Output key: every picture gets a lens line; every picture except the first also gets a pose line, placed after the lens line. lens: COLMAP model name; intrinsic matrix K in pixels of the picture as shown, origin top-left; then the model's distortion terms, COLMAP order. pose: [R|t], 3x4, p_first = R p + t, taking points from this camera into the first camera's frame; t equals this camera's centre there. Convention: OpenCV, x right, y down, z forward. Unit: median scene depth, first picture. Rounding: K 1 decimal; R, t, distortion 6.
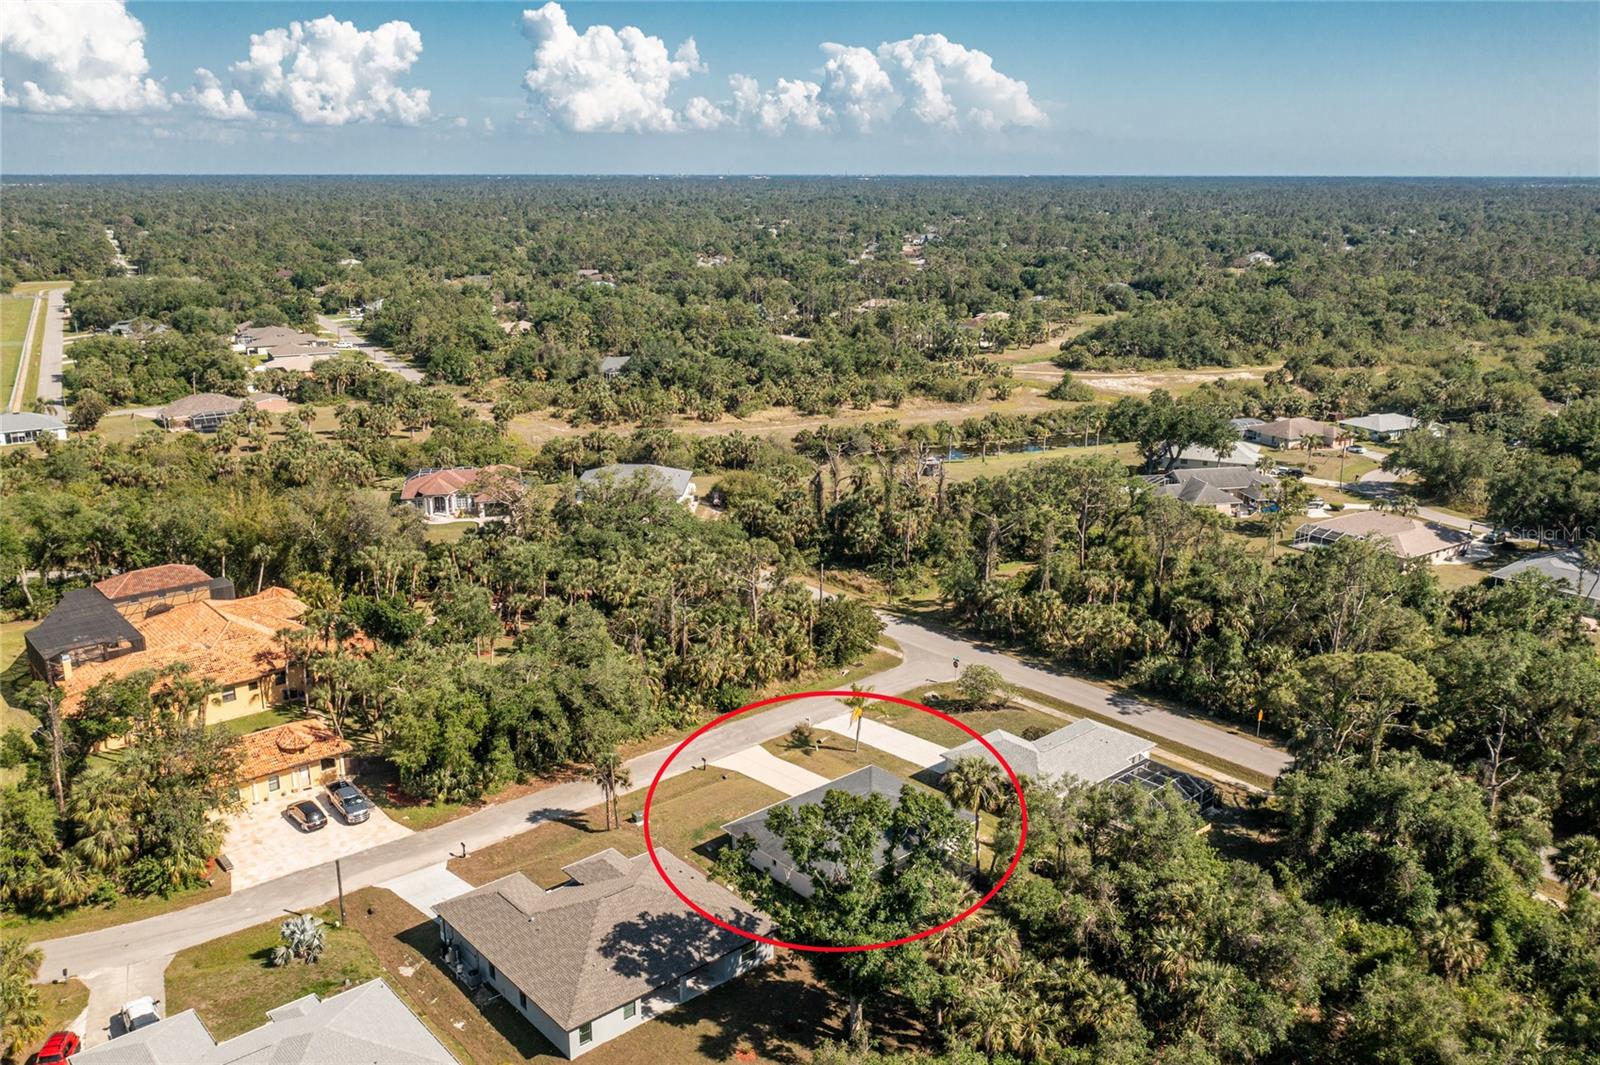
lens RADIAL K [[1298.1, 0, 810.4], [0, 1298.1, 531.6], [0, 0, 1]] dist [0.001002, -0.002681]
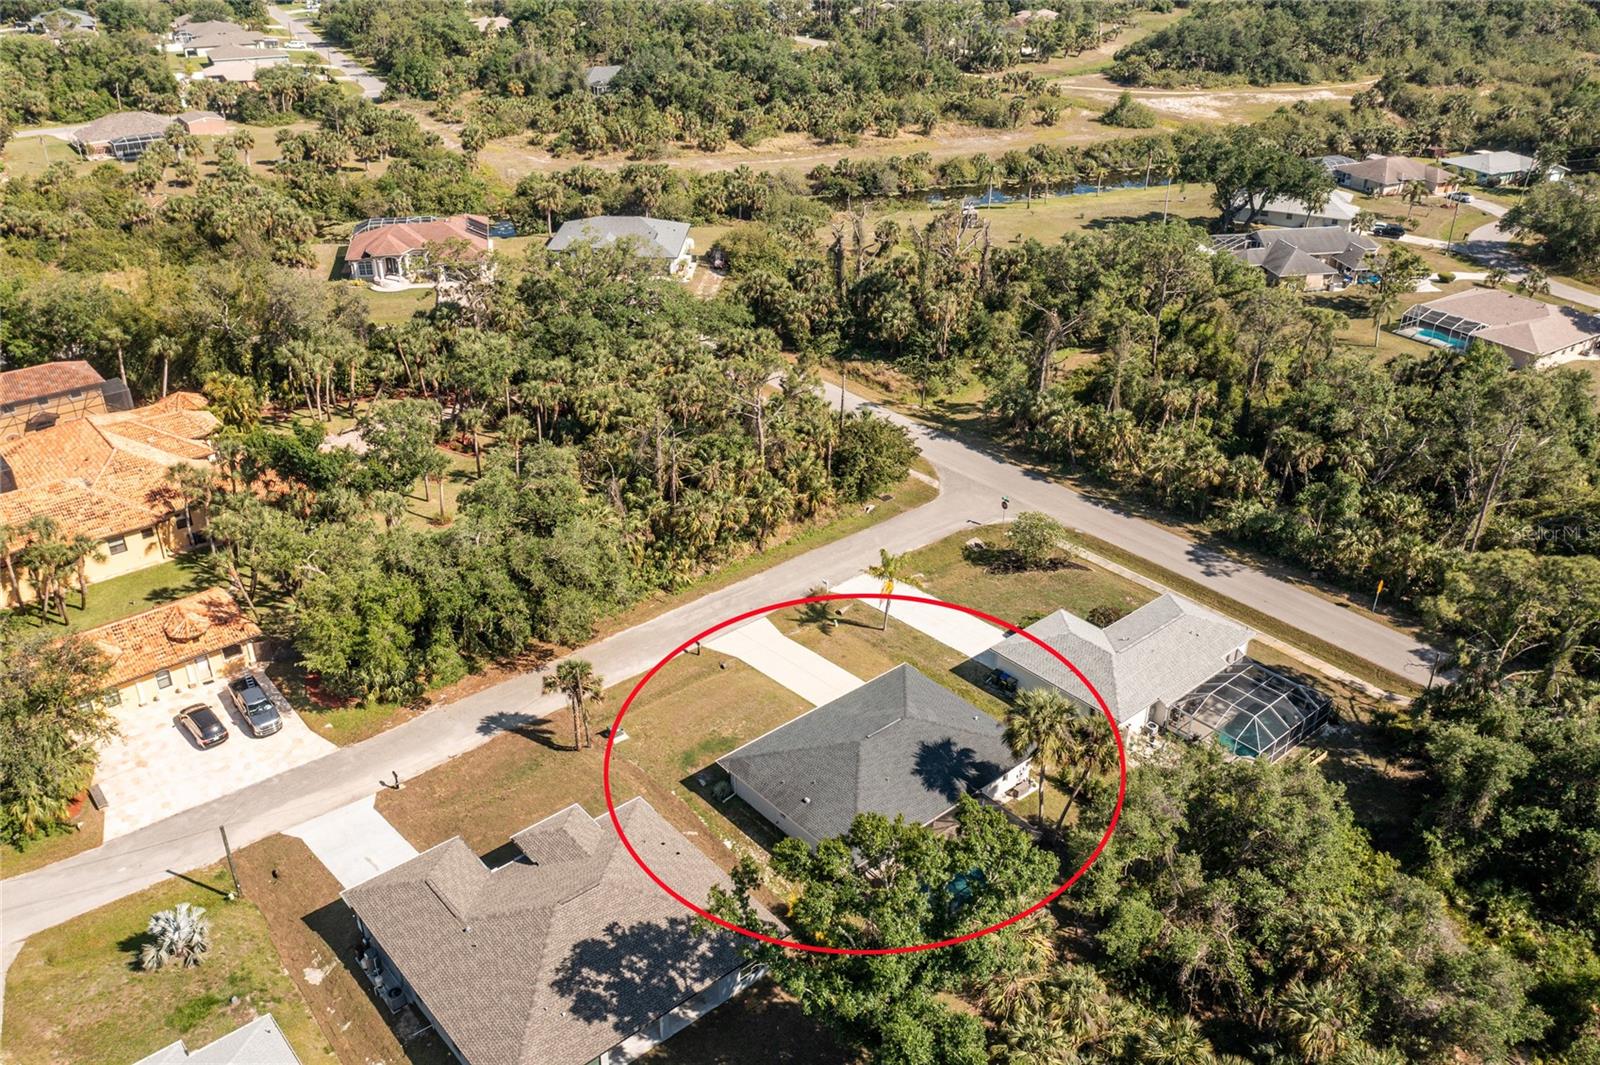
lens RADIAL K [[1298.1, 0, 810.4], [0, 1298.1, 531.6], [0, 0, 1]] dist [0.001002, -0.002681]
pose [[0.999900, 0.012701, -0.006204, -0.005455], [-0.010968, 0.974015, 0.226218, -0.059615], [0.008916, -0.226128, 0.974057, 0.171926]]
